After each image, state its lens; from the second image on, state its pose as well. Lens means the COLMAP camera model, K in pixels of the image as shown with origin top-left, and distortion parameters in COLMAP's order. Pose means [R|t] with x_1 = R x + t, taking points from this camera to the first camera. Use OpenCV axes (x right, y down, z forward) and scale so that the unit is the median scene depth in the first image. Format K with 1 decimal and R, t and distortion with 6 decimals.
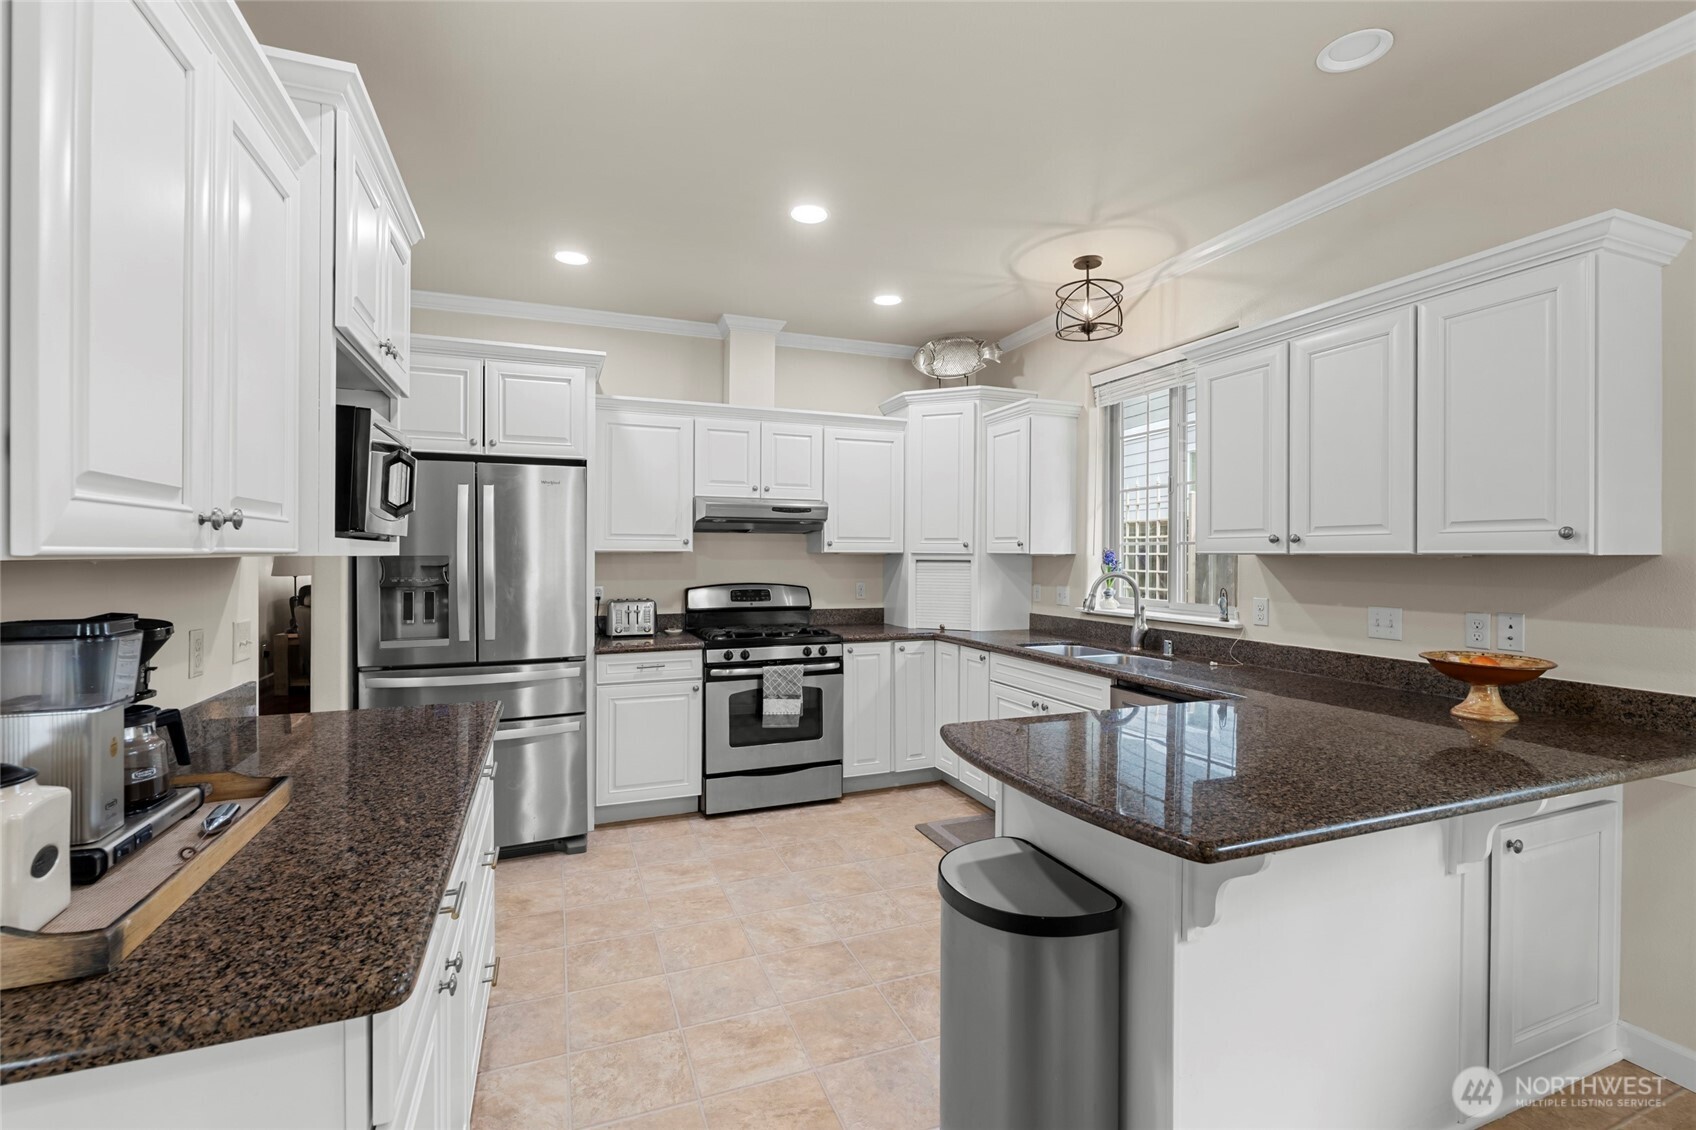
lens RADIAL K [[757.5, 0, 867.6], [0, 757.5, 563.4], [0, 0, 1]] dist [-0.008466, 0.002192]
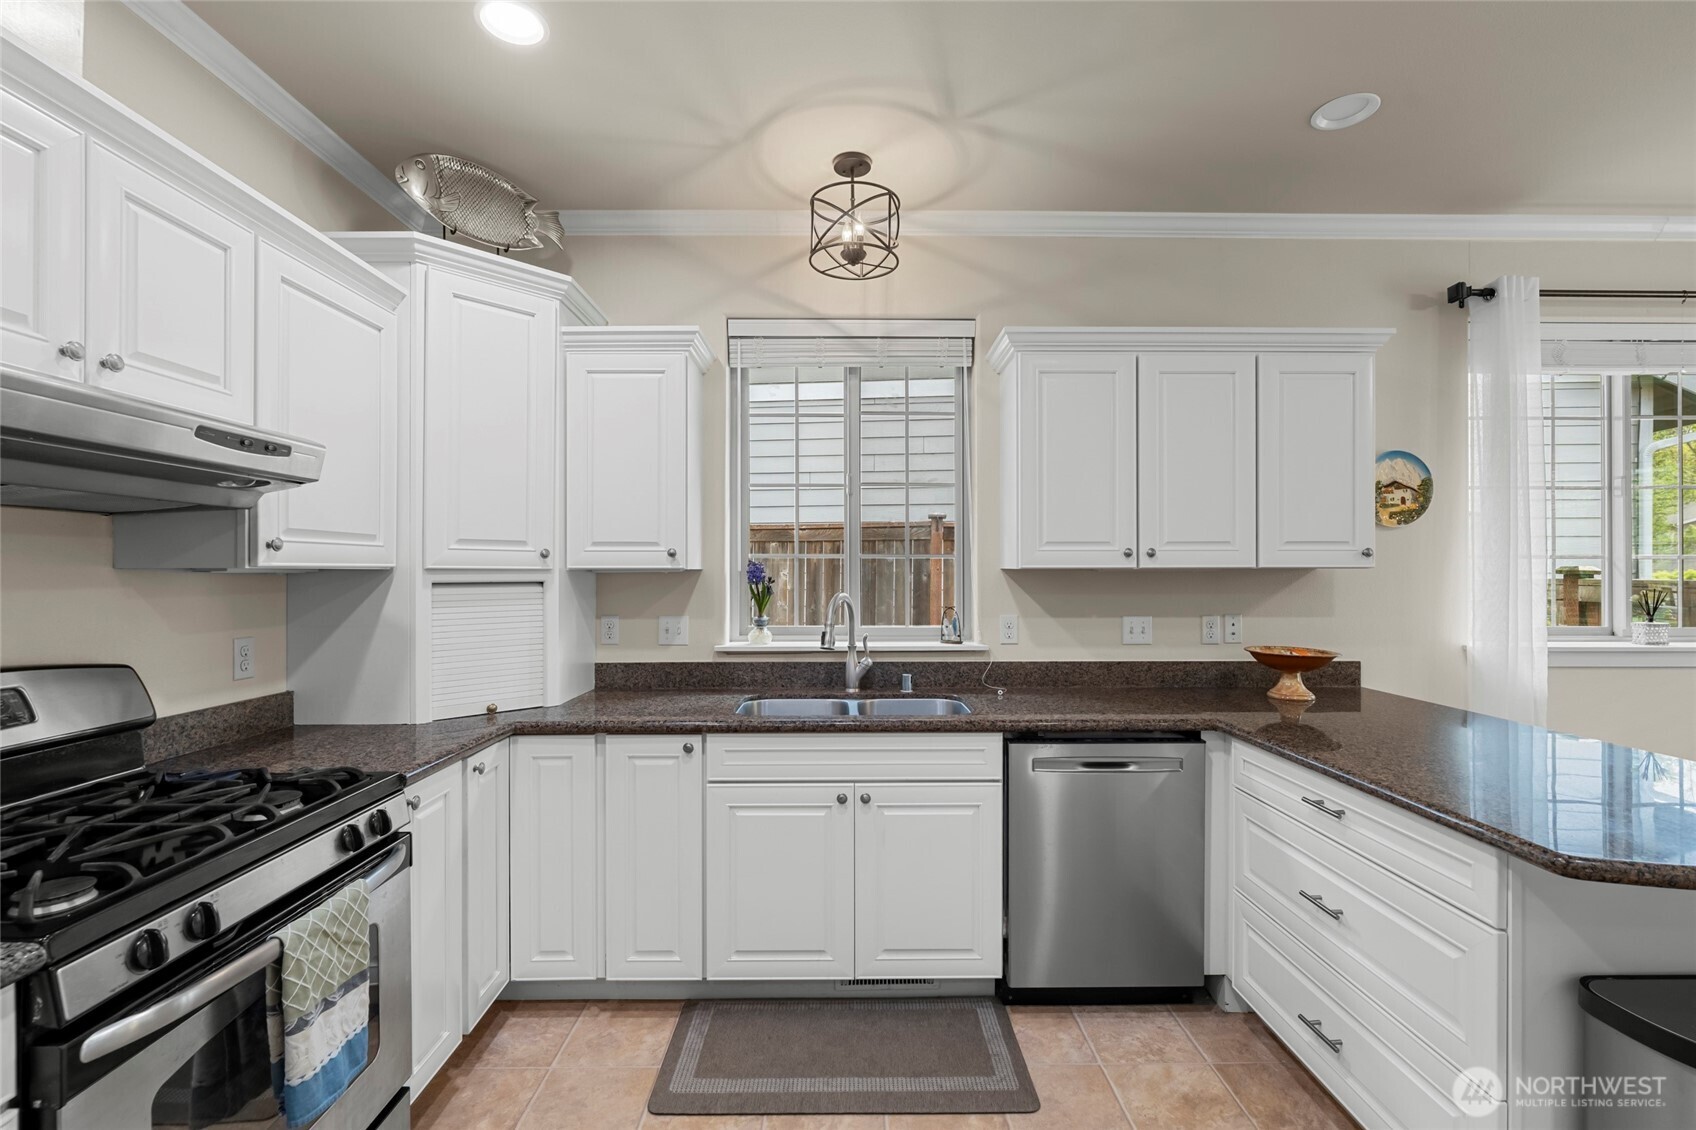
lens RADIAL K [[757.5, 0, 839.5], [0, 757.5, 569.9], [0, 0, 1]] dist [-0.008466, 0.002192]
pose [[0.360615, -0.004042, 0.932706, -0.384628], [0.013737, 0.999905, -0.000978, -0.011220], [-0.932613, 0.013165, 0.360637, 0.748557]]
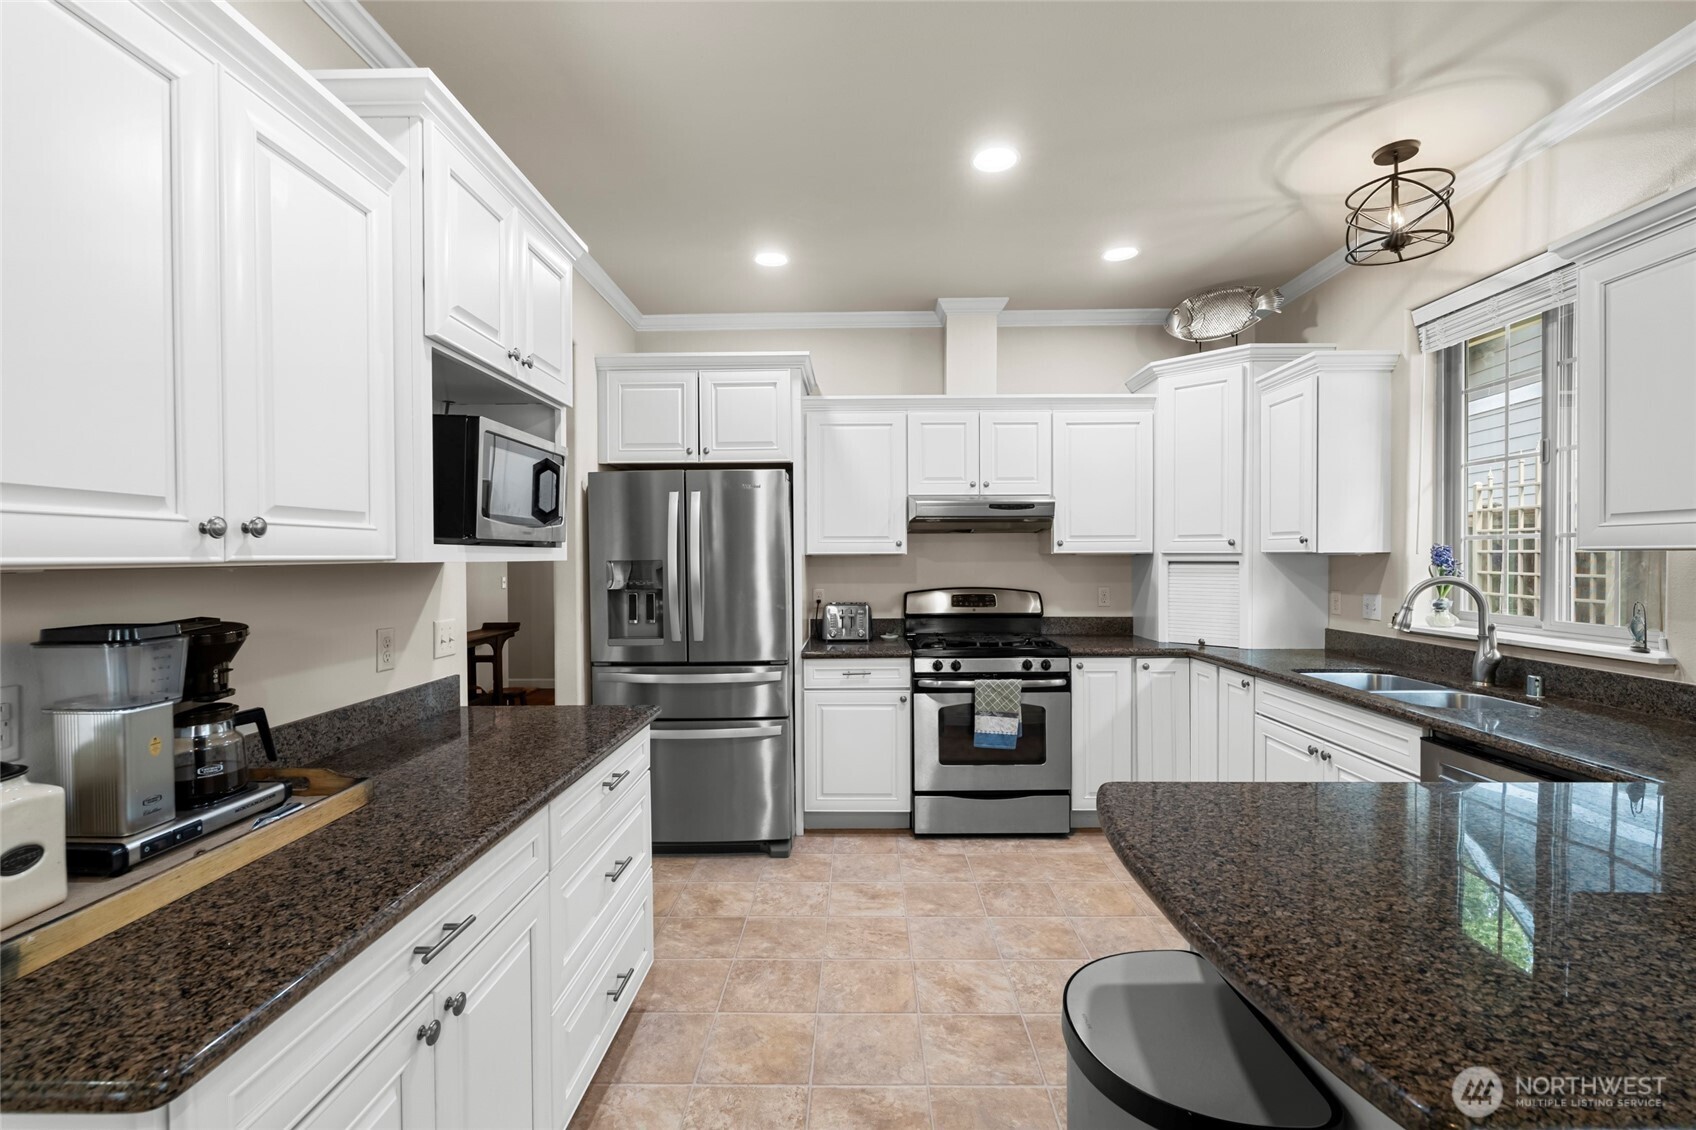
lens RADIAL K [[757.5, 0, 847.0], [0, 757.5, 571.6], [0, 0, 1]] dist [-0.008466, 0.002192]
pose [[0.920059, -0.000220, -0.391780, 0.085349], [0.003614, 0.999962, 0.007925, -0.001382], [0.391764, -0.008707, 0.920025, 0.115776]]
